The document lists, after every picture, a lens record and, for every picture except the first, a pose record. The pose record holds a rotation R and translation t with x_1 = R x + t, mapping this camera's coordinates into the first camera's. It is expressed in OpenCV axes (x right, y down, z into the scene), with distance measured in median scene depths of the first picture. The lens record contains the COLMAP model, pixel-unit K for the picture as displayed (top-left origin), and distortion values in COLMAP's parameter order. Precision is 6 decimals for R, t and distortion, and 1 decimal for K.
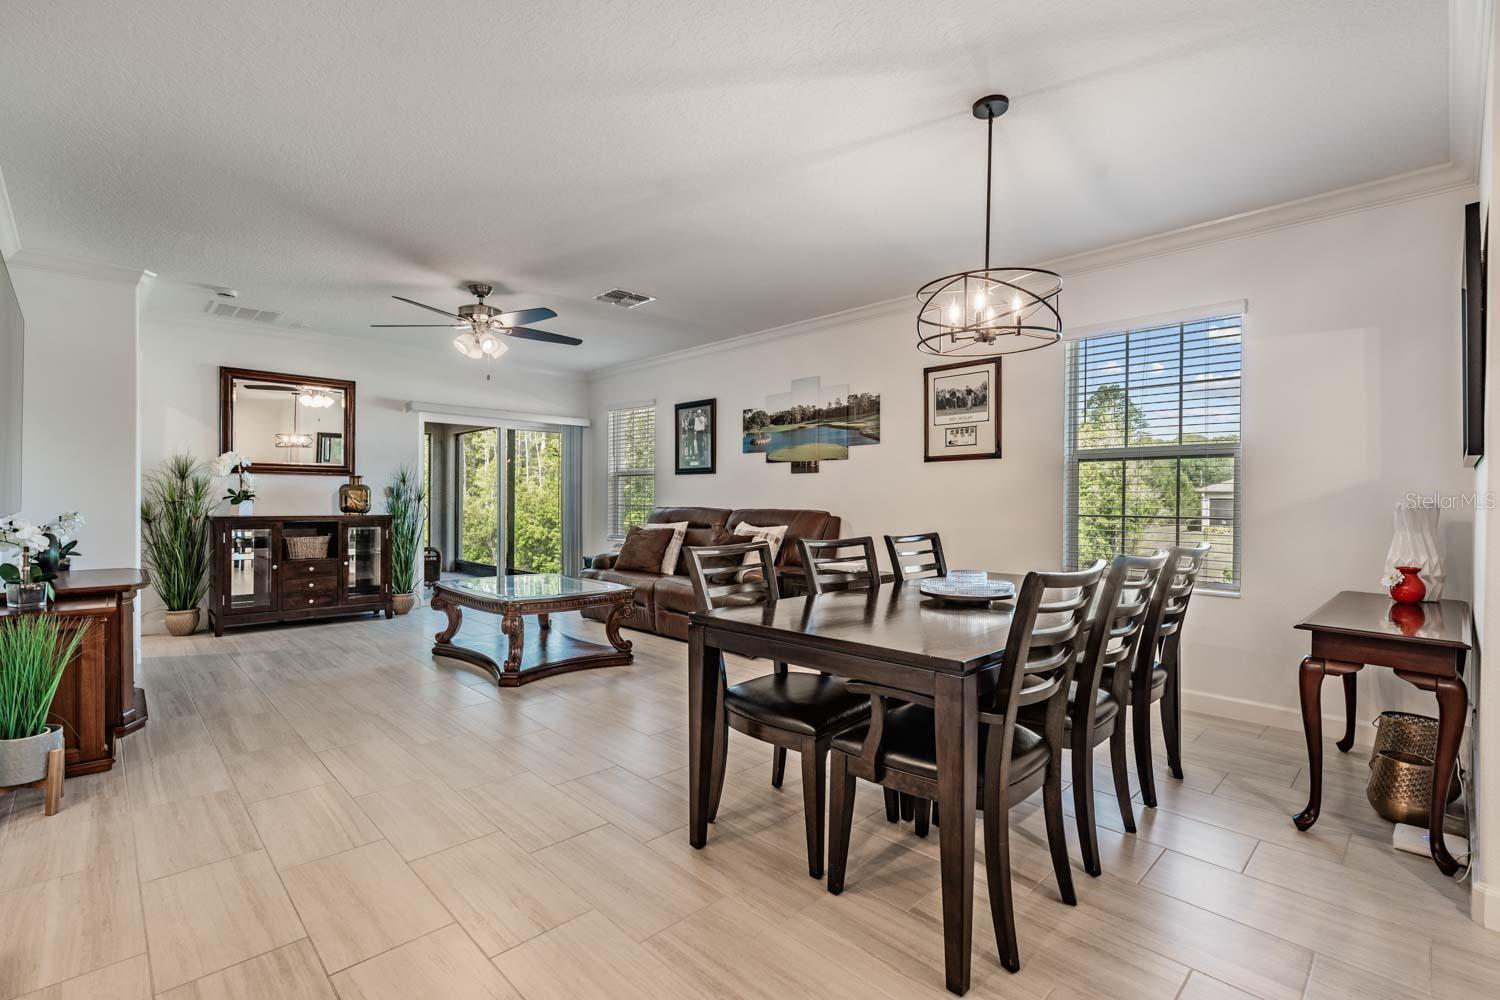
lens RADIAL K [[676.8, 0, 740.6], [0, 676.8, 503.3], [0, 0, 1]] dist [0.000470, 0.000101]
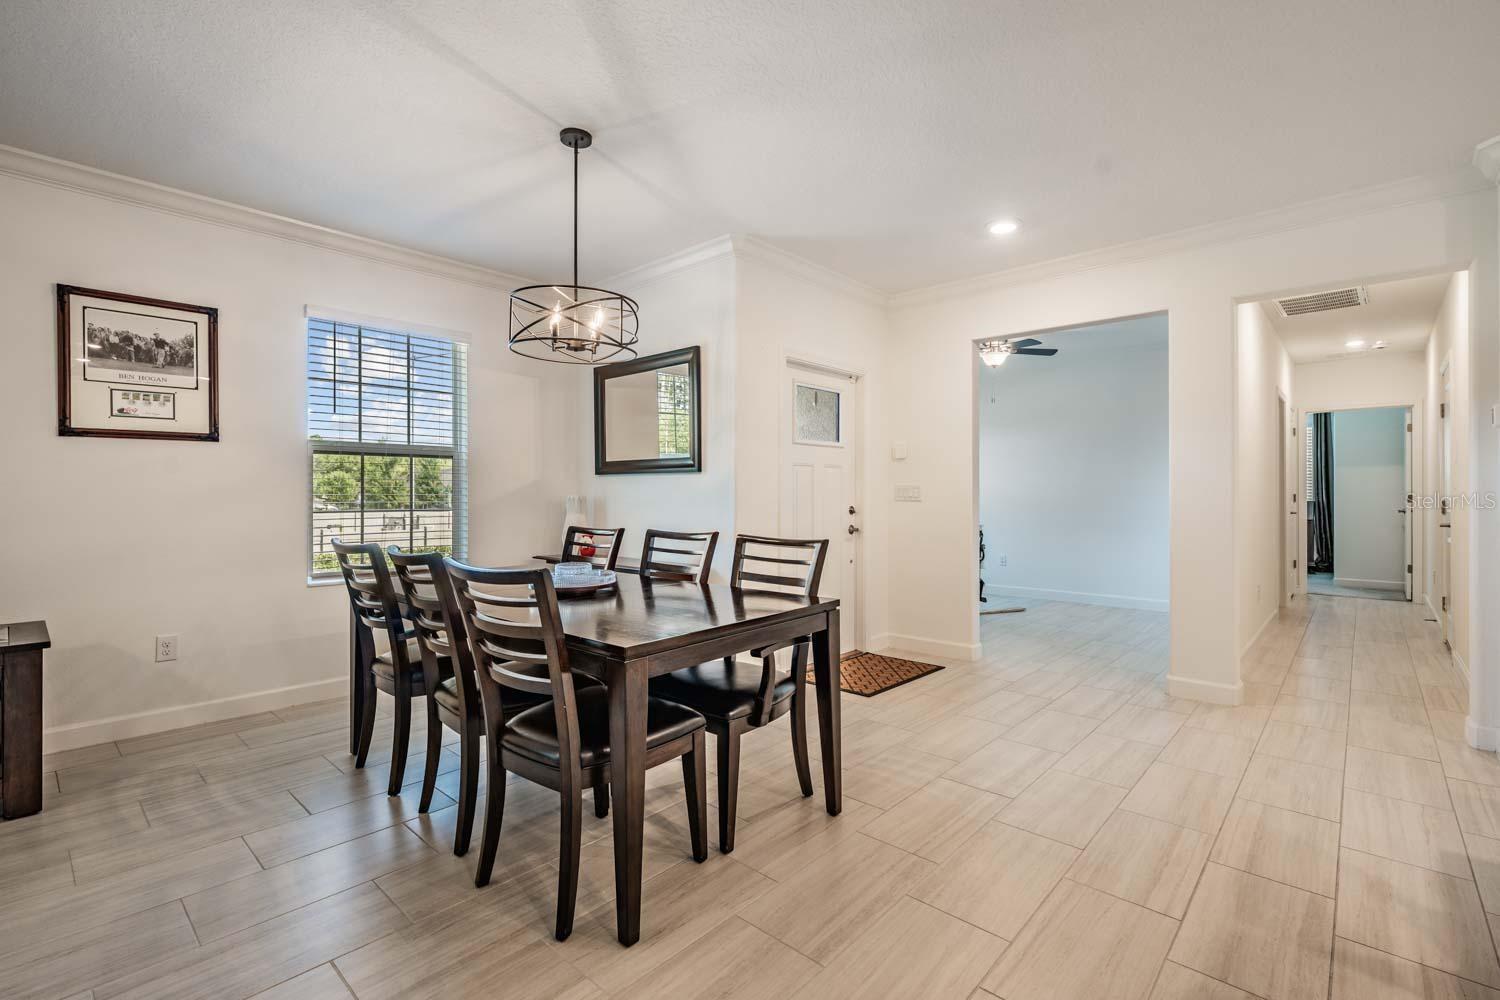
lens RADIAL K [[676.4, 0, 745.4], [0, 676.4, 494.6], [0, 0, 1]] dist [-0.000618, -0.000191]
pose [[-0.063790, -0.007405, 0.997936, -0.341509], [0.006647, 0.999947, 0.007845, -0.006851], [-0.997941, 0.007133, -0.063737, 0.366729]]
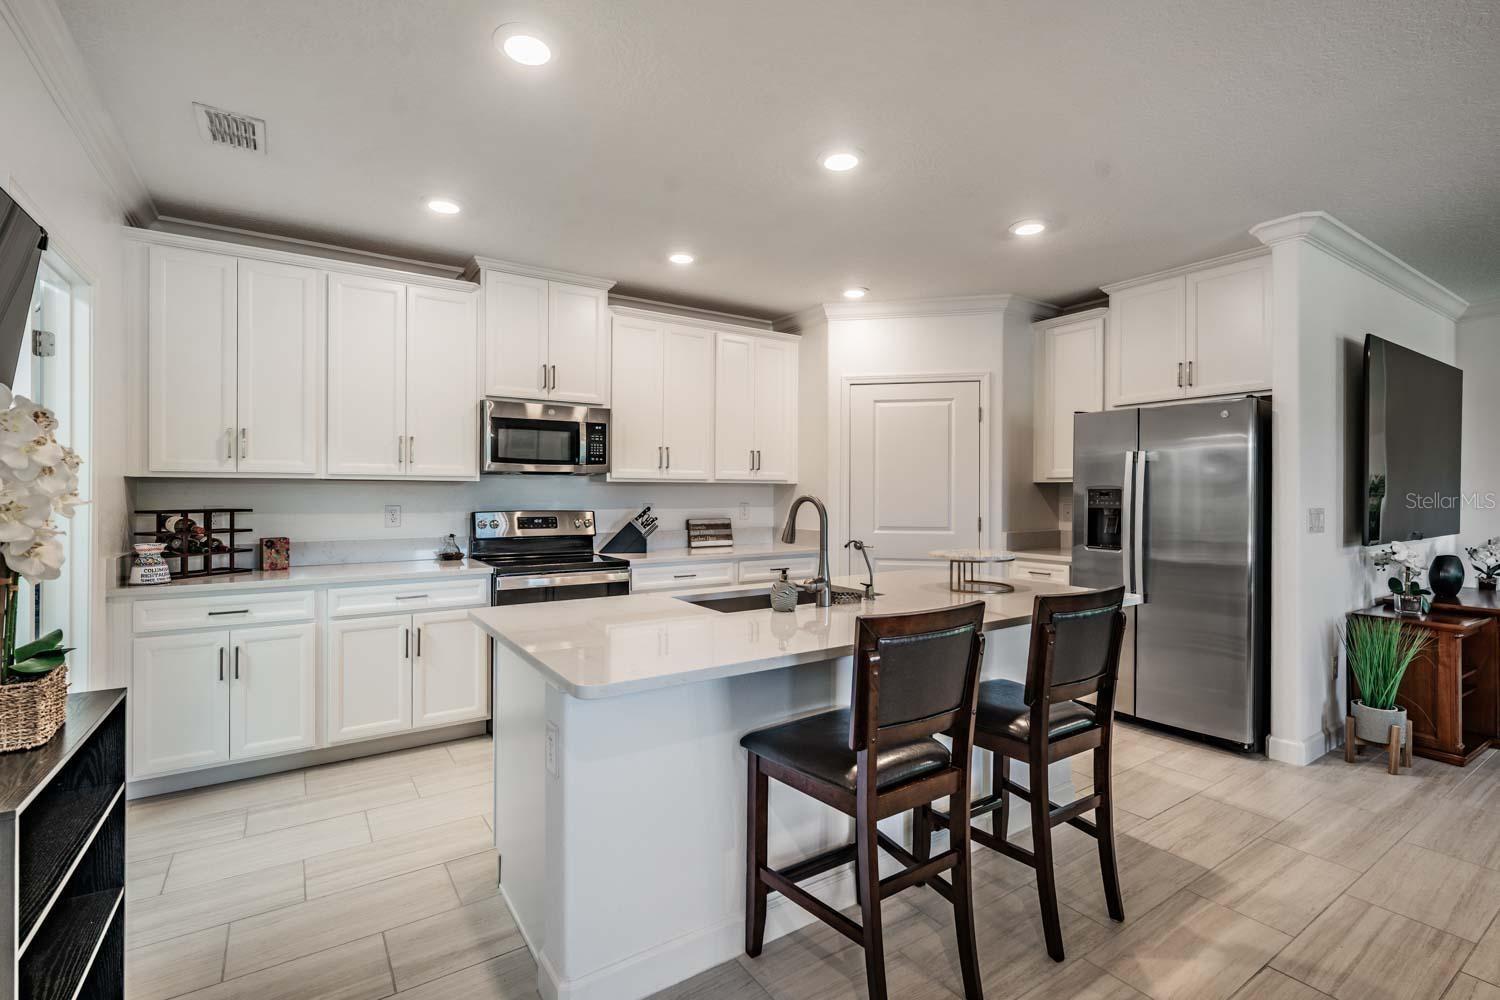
lens RADIAL K [[685.7, 0, 750.2], [0, 685.7, 492.6], [0, 0, 1]] dist [0.005201, -0.000896]
pose [[-0.174677, -0.007316, -0.984599, 0.222135], [-0.010472, 0.999930, -0.005572, -0.027485], [0.984570, 0.009337, -0.174742, 0.002997]]
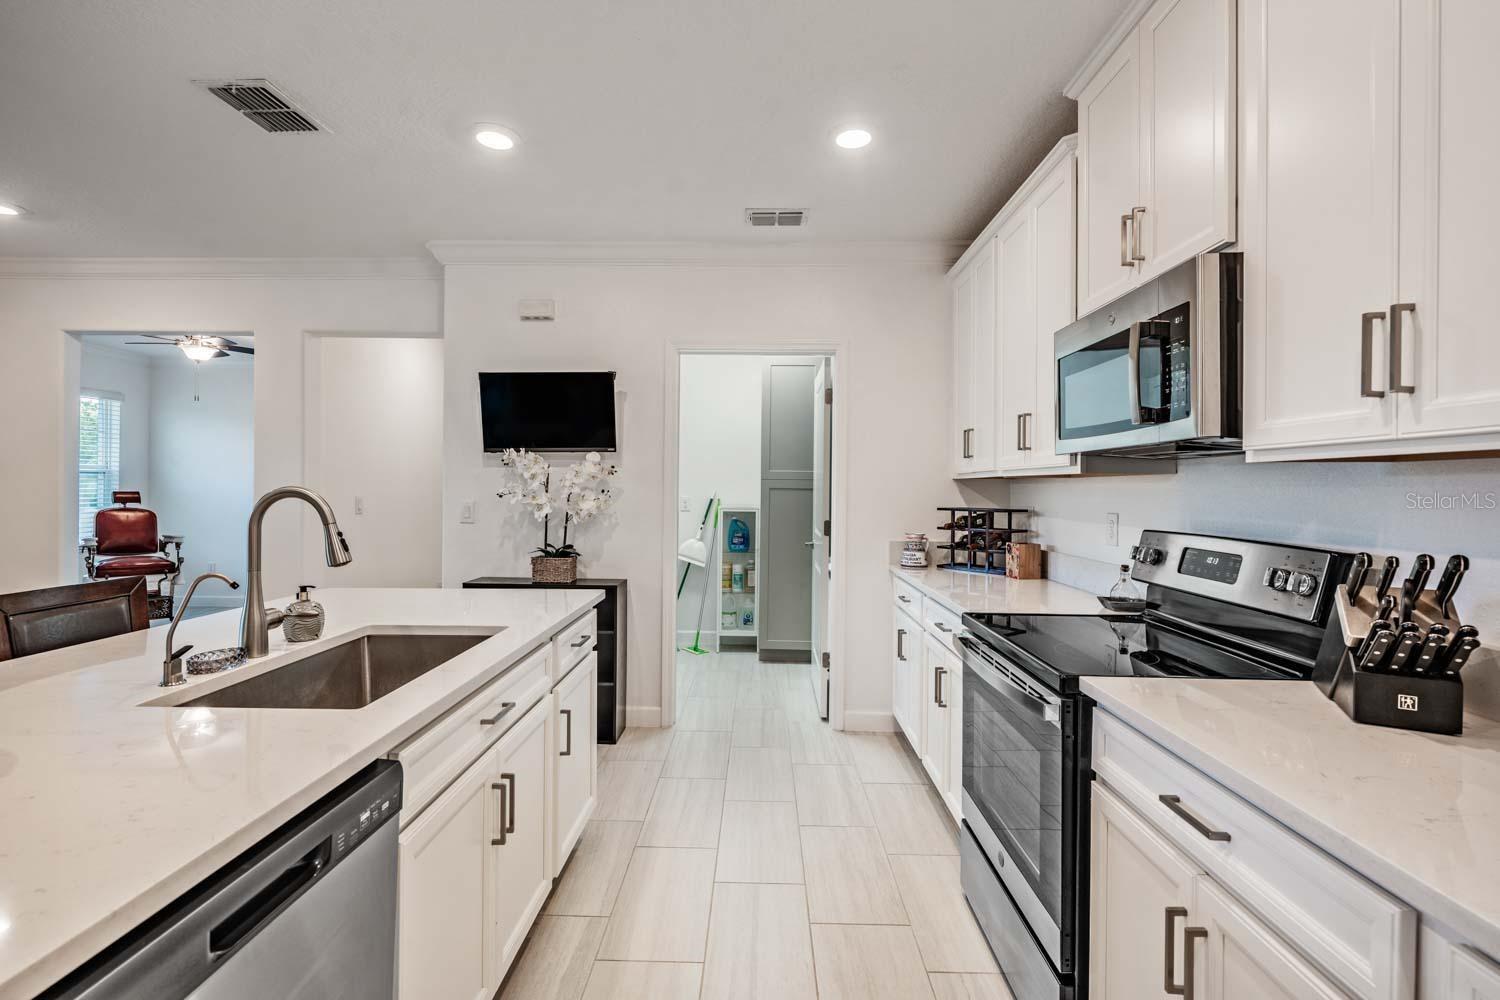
lens RADIAL K [[694.0, 0, 750.4], [0, 694.0, 489.3], [0, 0, 1]] dist [-0.000224, -0.000199]
pose [[-0.706925, -0.014202, 0.707146, -0.573773], [-0.008660, 0.999897, 0.011425, -0.034015], [-0.707236, 0.001953, -0.706975, 0.031868]]
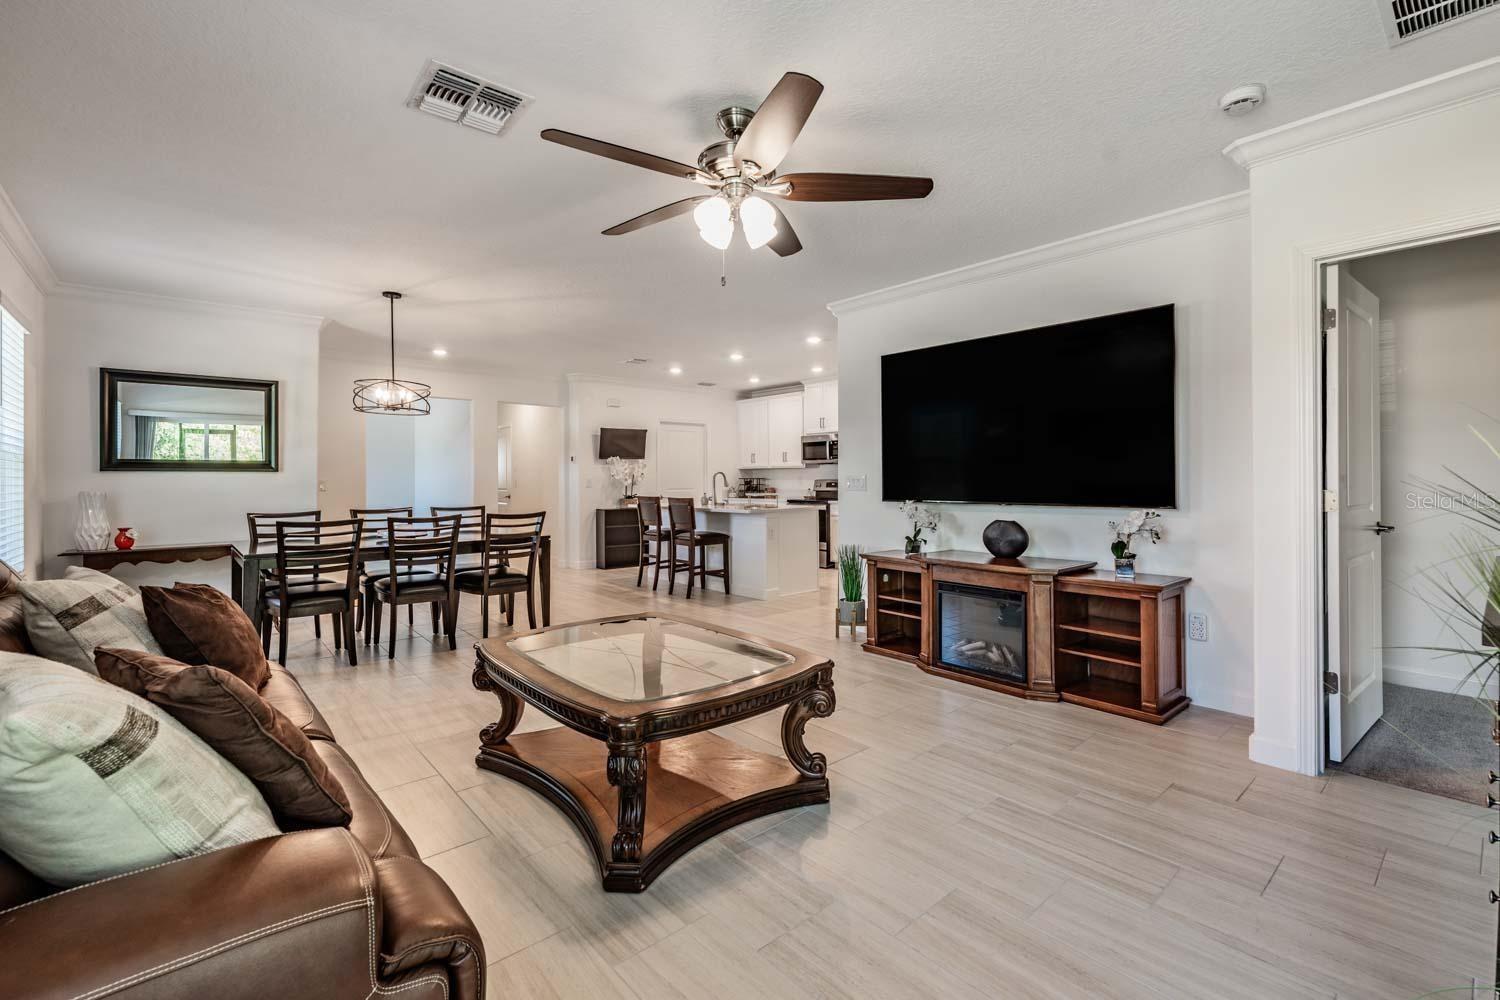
lens RADIAL K [[657.1, 0, 751.5], [0, 657.1, 473.9], [0, 0, 1]] dist [-0.001025, -0.000097]
pose [[-0.998834, -0.001570, 0.048241, -0.365876], [-0.001532, 0.999998, 0.000827, -0.024853], [-0.048243, 0.000752, -0.998835, 1.333718]]
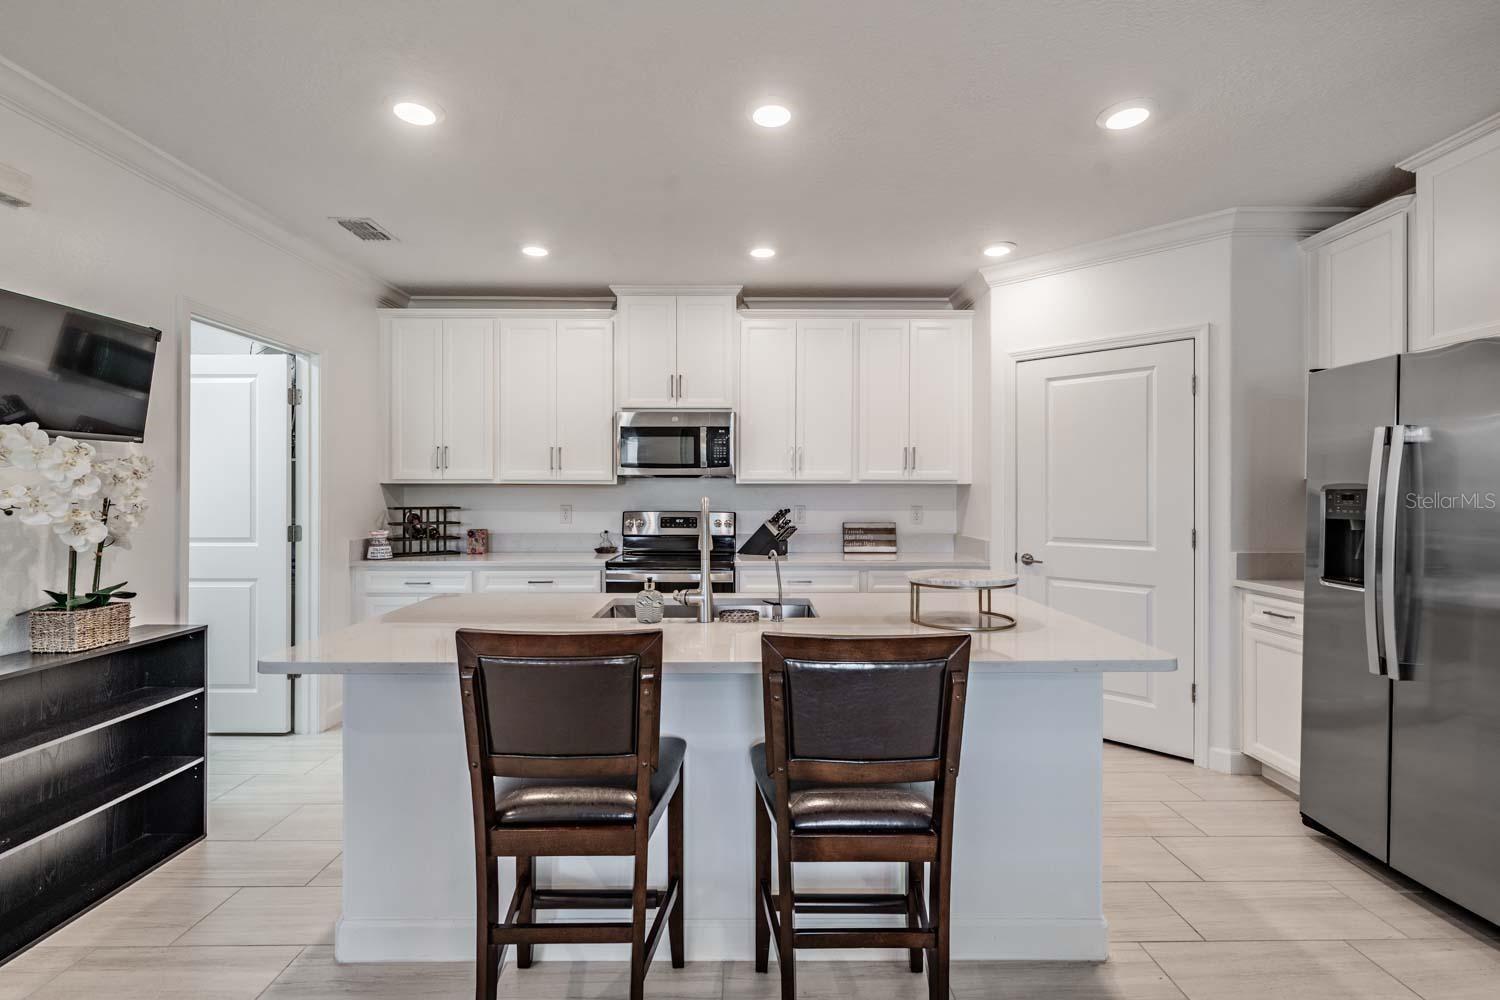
lens RADIAL K [[685.7, 0, 750.2], [0, 685.7, 492.6], [0, 0, 1]] dist [0.005201, -0.000896]
pose [[-0.686159, -0.007011, -0.727418, 0.048477], [-0.010880, 0.999941, 0.000624, -0.032779], [0.727371, 0.008343, -0.686194, 0.263301]]
